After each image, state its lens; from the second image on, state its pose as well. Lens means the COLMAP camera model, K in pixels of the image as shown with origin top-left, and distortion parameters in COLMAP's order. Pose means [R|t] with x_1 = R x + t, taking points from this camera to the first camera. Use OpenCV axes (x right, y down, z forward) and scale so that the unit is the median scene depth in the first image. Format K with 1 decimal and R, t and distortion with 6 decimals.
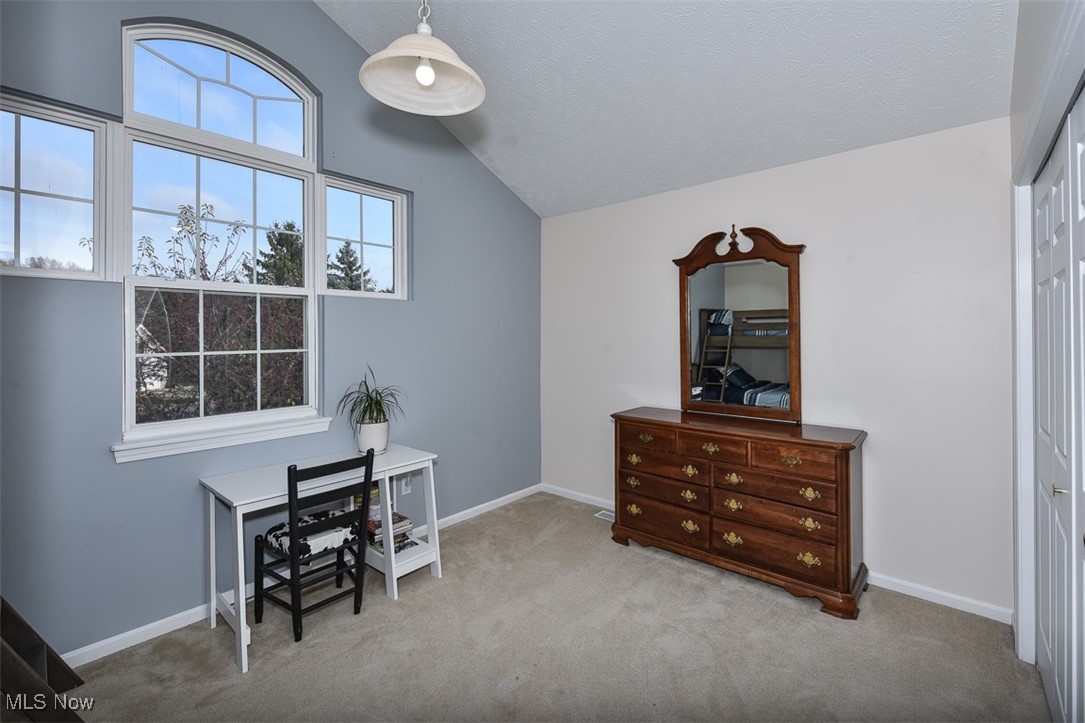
lens RADIAL K [[478.2, 0, 564.0], [0, 478.2, 335.9], [0, 0, 1]] dist [0.020963, -0.008159]
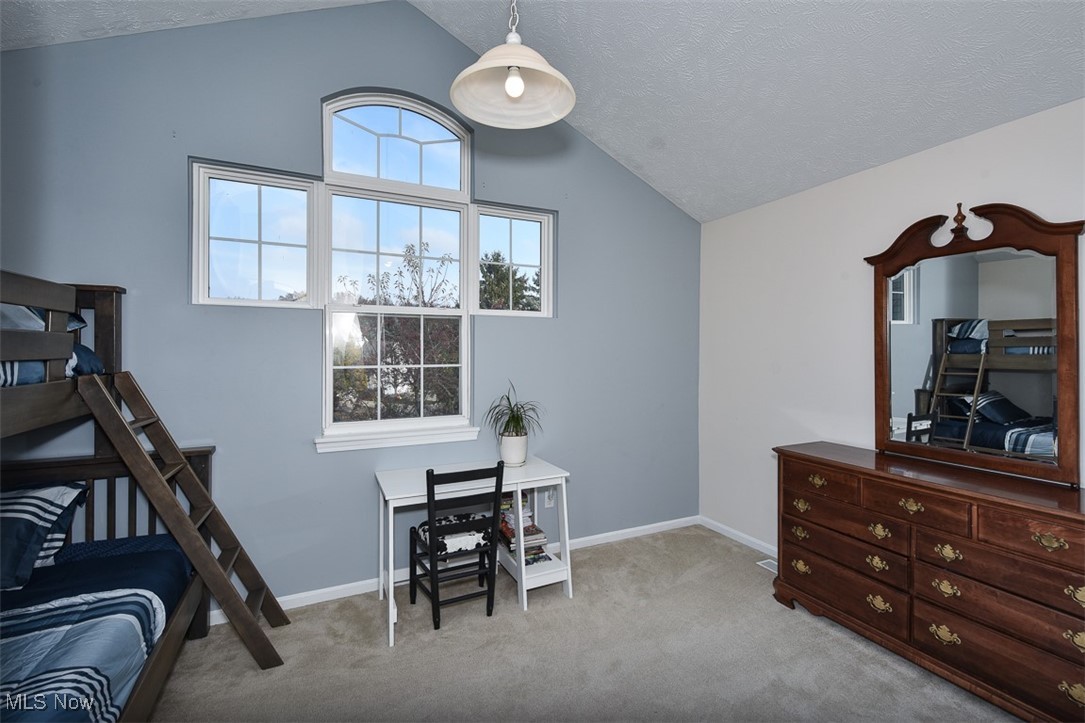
lens RADIAL K [[478.2, 0, 548.5], [0, 478.2, 352.9], [0, 0, 1]] dist [0.020963, -0.008159]
pose [[0.910546, 0.007359, -0.413342, 0.101525], [-0.006115, 0.999972, 0.004332, -0.004292], [0.413362, -0.001417, 0.910566, 0.080790]]
